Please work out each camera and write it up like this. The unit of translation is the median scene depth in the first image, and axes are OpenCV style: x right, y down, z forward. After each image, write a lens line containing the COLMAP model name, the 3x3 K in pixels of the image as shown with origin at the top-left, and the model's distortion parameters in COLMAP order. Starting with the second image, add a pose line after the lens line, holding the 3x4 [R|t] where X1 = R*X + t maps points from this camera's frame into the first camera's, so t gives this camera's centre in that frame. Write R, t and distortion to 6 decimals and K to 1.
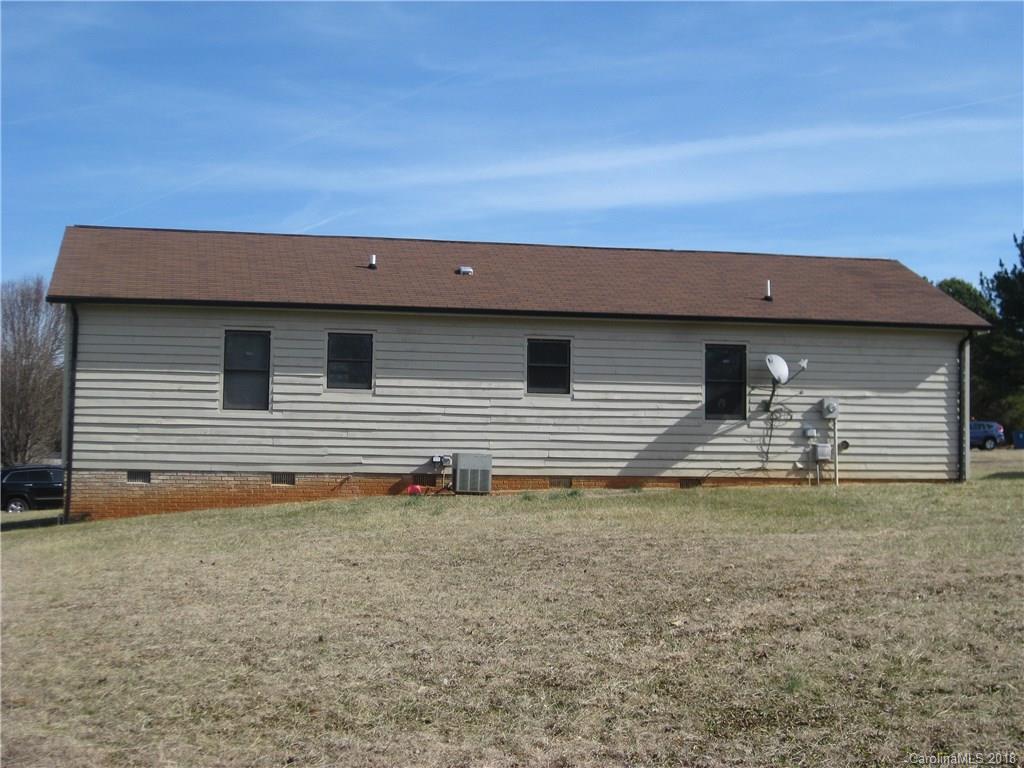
lens RADIAL K [[1682.5, 0, 512.0], [0, 1682.5, 384.0], [0, 0, 1]] dist [-0.146127, 0.023802]
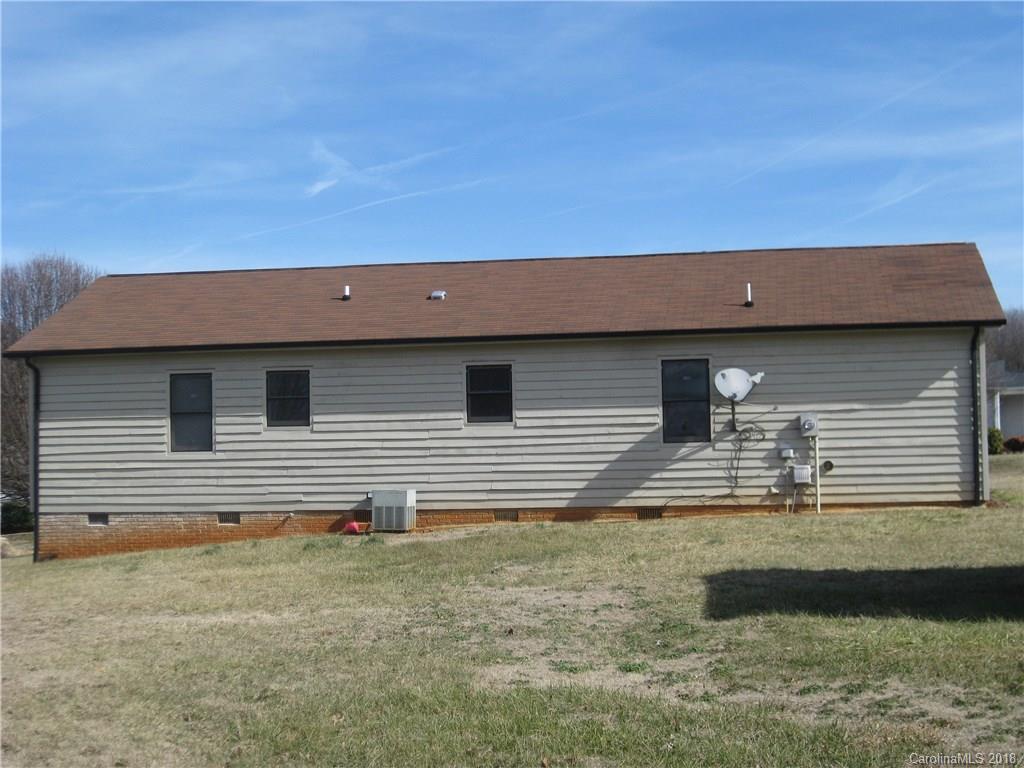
lens RADIAL K [[1682.5, 0, 512.0], [0, 1682.5, 384.0], [0, 0, 1]] dist [-0.146127, 0.023802]
pose [[0.926747, -0.044793, -0.373006, 0.387469], [0.050526, 0.998707, 0.005601, -0.020625], [0.372273, -0.024037, 0.927812, 0.123518]]
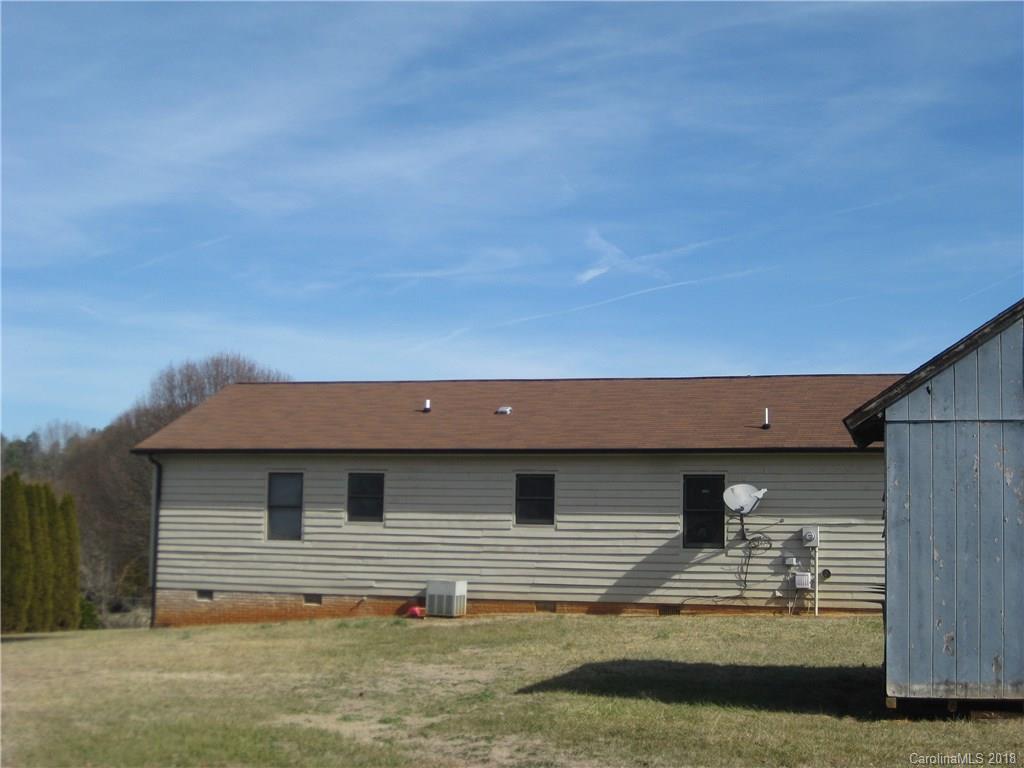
lens RADIAL K [[1682.5, 0, 512.0], [0, 1682.5, 384.0], [0, 0, 1]] dist [-0.146127, 0.023802]
pose [[0.862596, -0.043728, -0.504000, 0.557091], [0.020642, 0.998470, -0.051300, -0.029348], [0.505472, 0.033847, 0.862179, 0.056128]]
